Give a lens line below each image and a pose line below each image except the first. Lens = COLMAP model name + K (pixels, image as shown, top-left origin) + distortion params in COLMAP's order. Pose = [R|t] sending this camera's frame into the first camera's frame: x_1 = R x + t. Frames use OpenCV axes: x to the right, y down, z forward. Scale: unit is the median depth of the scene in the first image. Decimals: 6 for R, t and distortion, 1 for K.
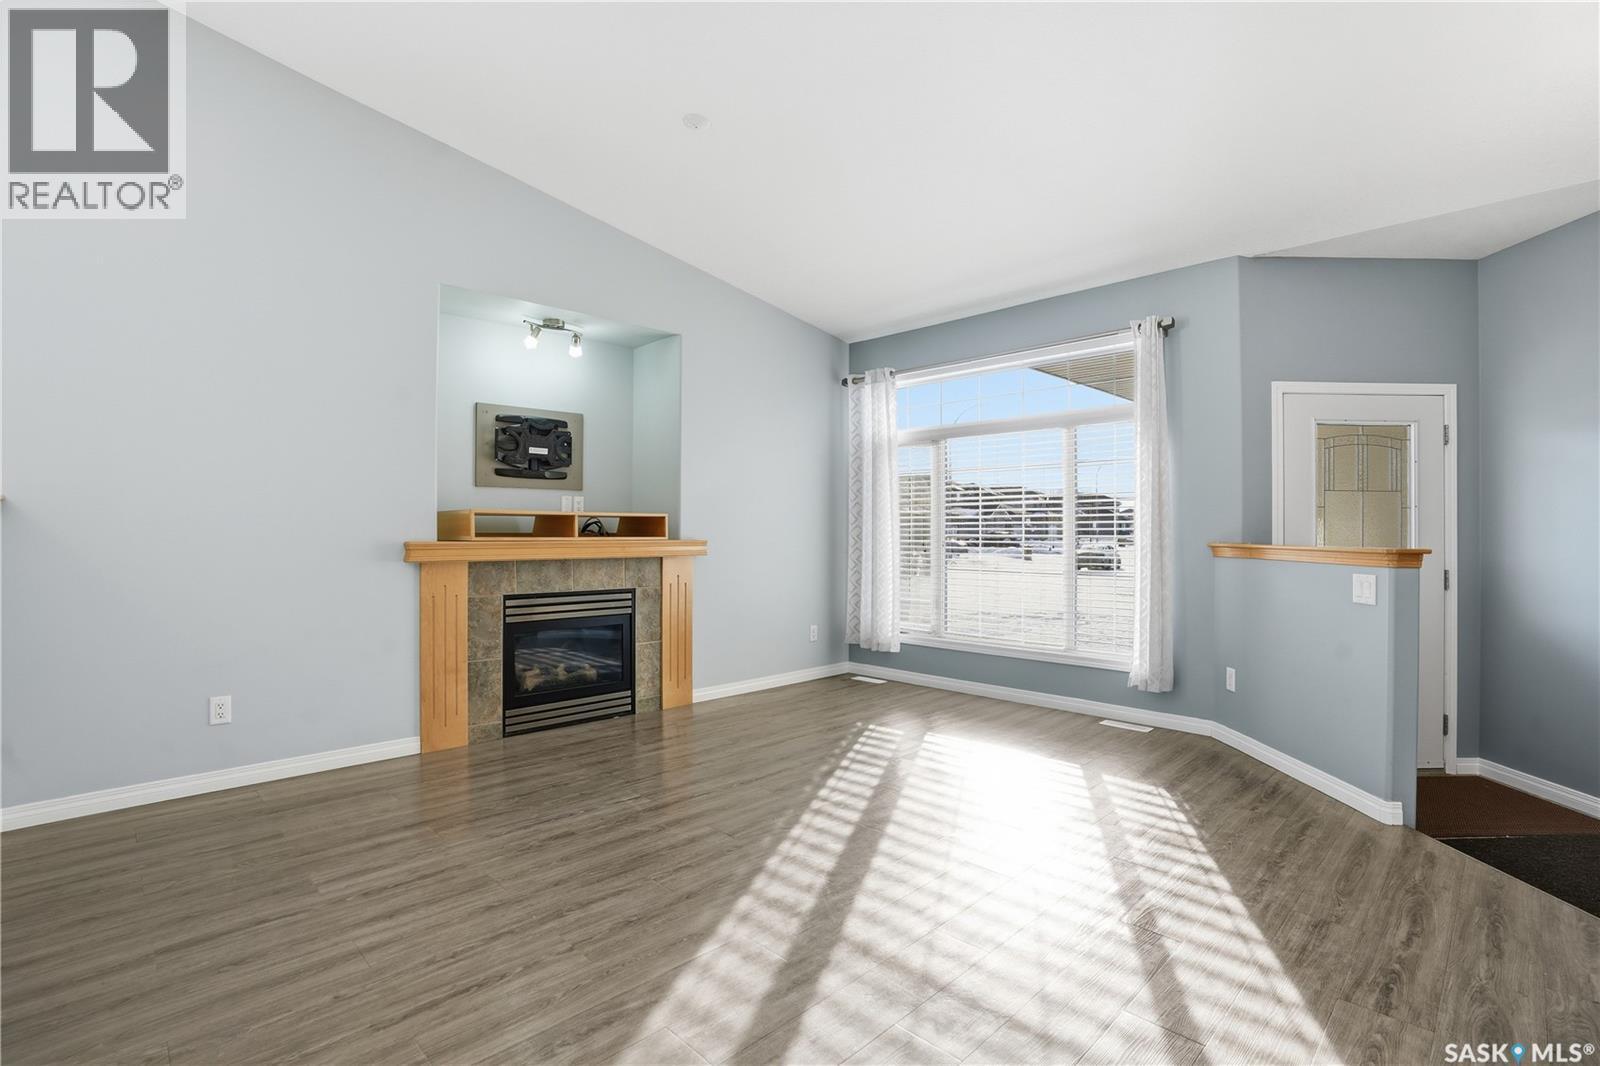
lens RADIAL K [[761.4, 0, 793.6], [0, 761.4, 523.4], [0, 0, 1]] dist [-0.048621, 0.011273]
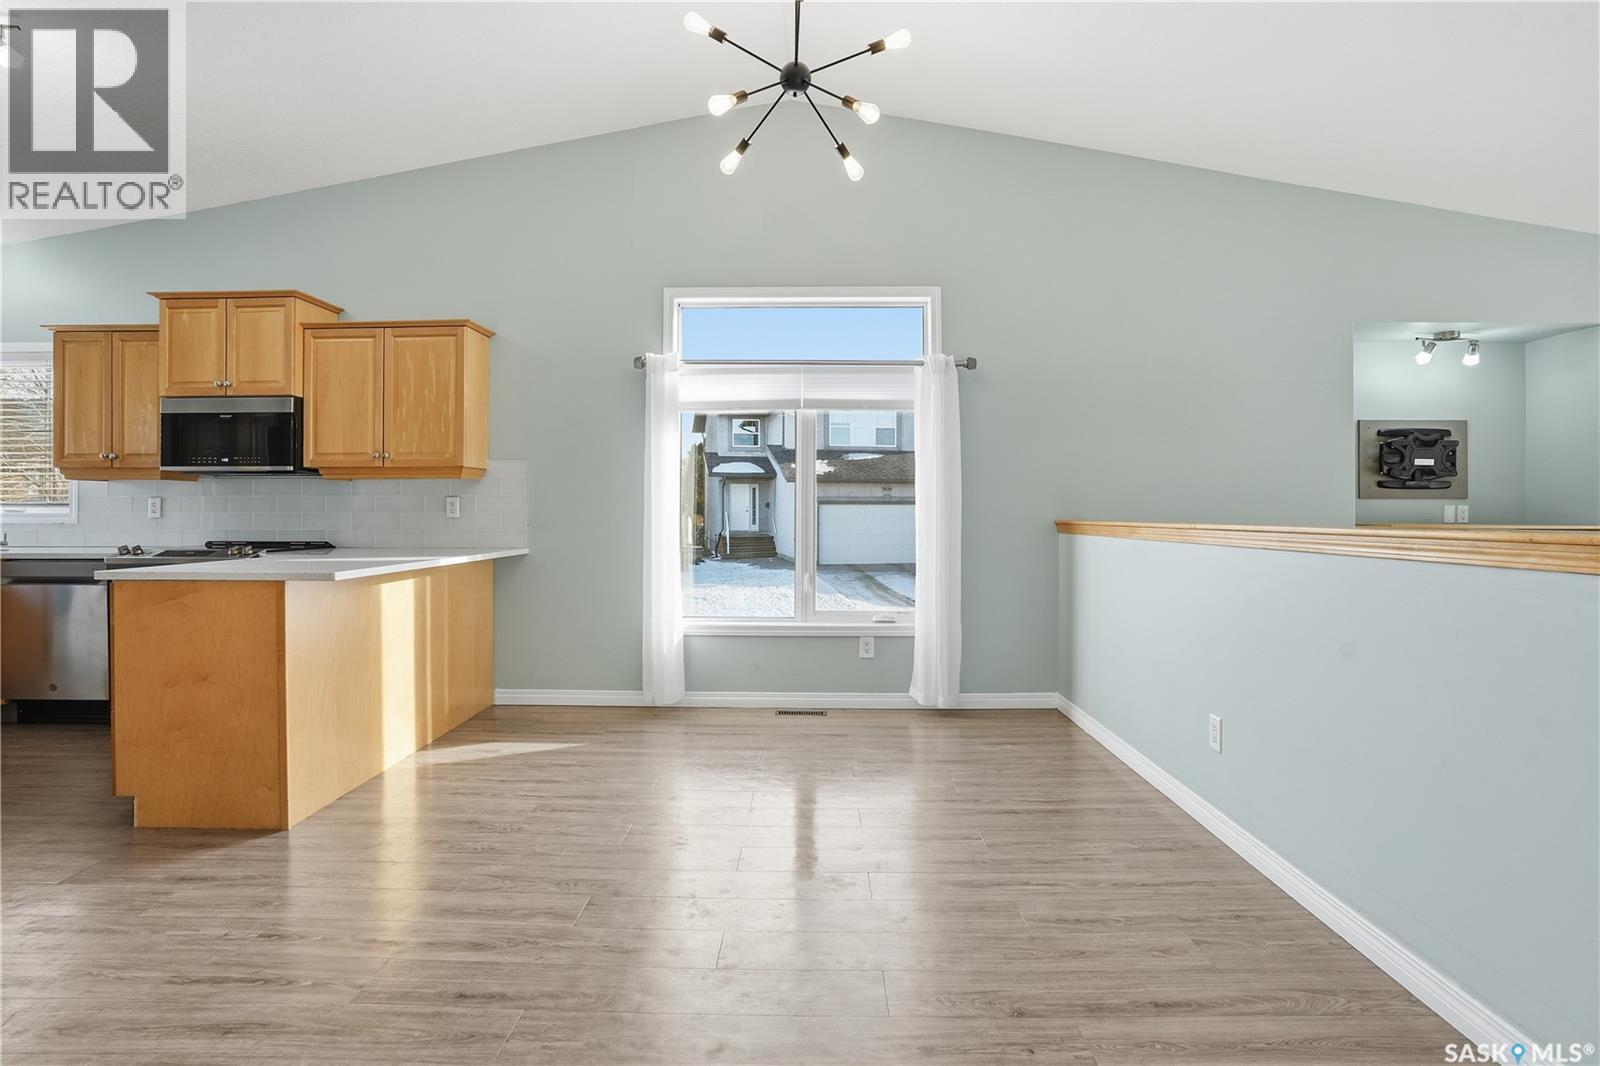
lens RADIAL K [[787.7, 0, 794.9], [0, 787.7, 505.7], [0, 0, 1]] dist [-0.026784, 0.004584]
pose [[0.707706, -0.003580, -0.706498, -0.207038], [0.004839, 0.999988, -0.000219, -0.042676], [0.706490, -0.003264, 0.707715, -0.341403]]
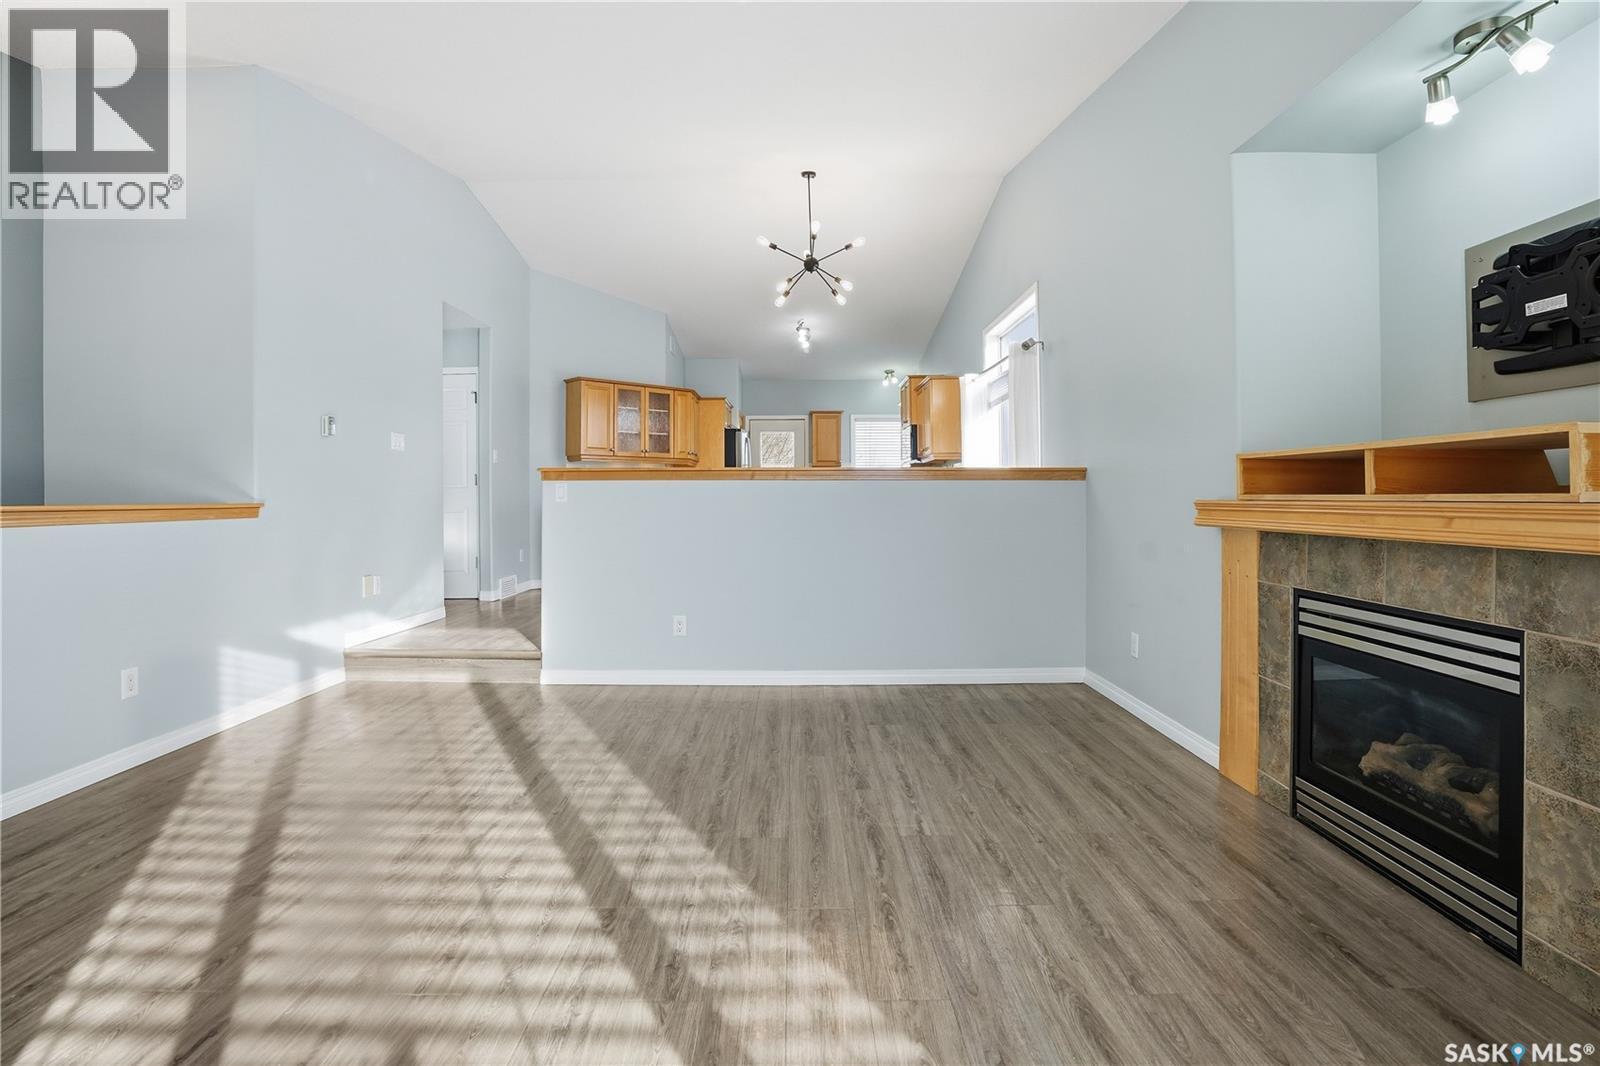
lens RADIAL K [[761.4, 0, 795.7], [0, 761.4, 495.0], [0, 0, 1]] dist [-0.048621, 0.011273]
pose [[-0.695628, 0.001704, -0.718400, 0.303471], [0.012222, 0.999881, -0.009463, 0.017344], [0.718298, -0.015363, -0.695565, 1.013107]]
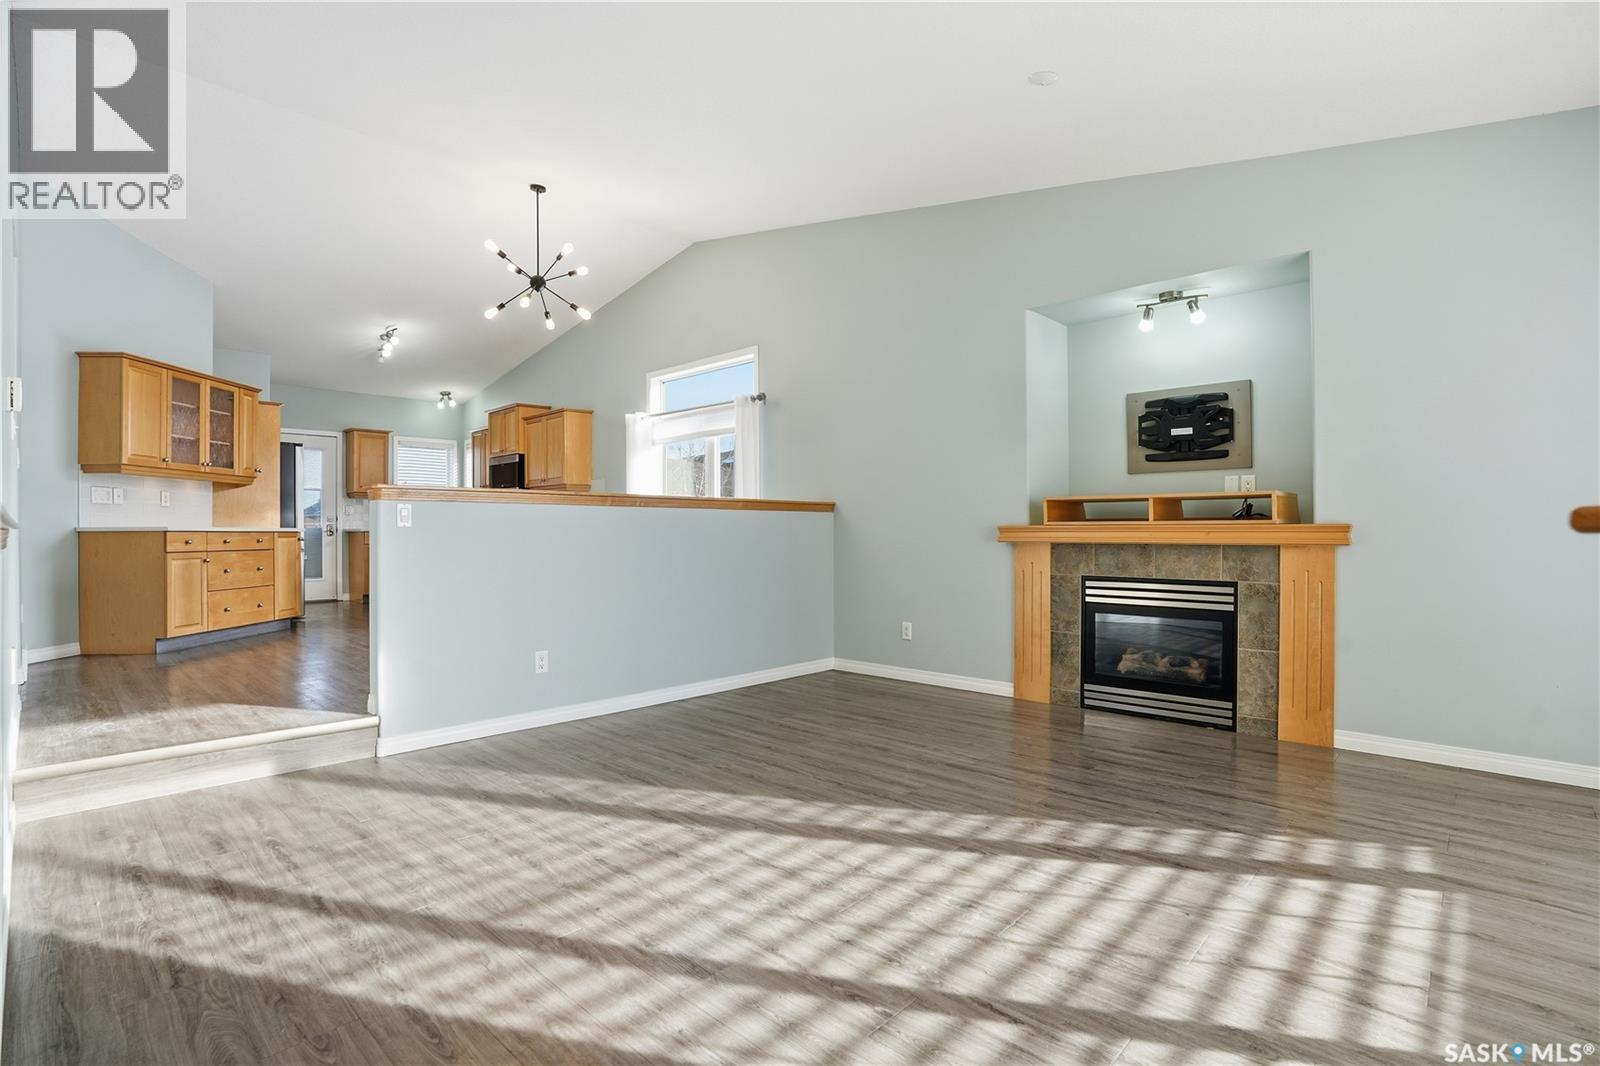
lens RADIAL K [[761.4, 0, 788.6], [0, 761.4, 525.7], [0, 0, 1]] dist [-0.048621, 0.011273]
pose [[0.034972, -0.007301, -0.999362, 0.606380], [0.012905, 0.999893, -0.006853, 0.023330], [0.999305, -0.012657, 0.035062, 0.487641]]
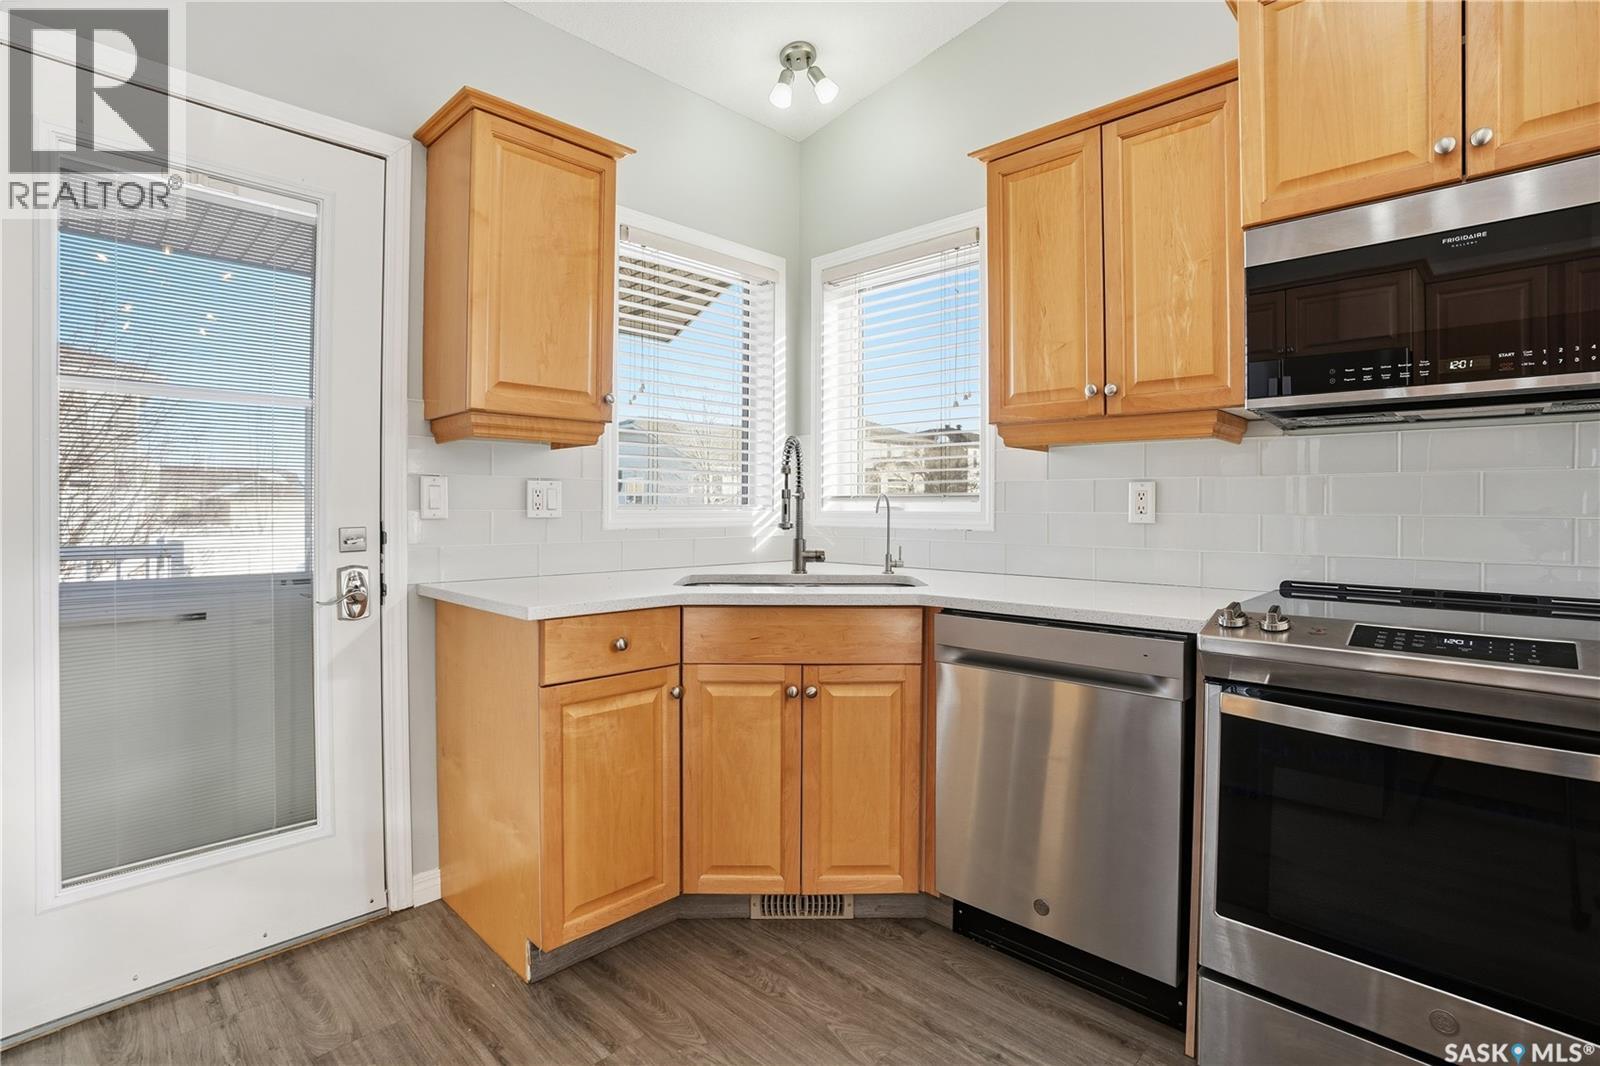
lens RADIAL K [[758.2, 0, 793.4], [0, 758.2, 502.7], [0, 0, 1]] dist [-0.047002, 0.000107]
pose [[0.038378, -0.001121, -0.999263, -1.042910], [0.003916, 0.999992, -0.000971, -0.044187], [0.999256, -0.003876, 0.038382, -0.454677]]
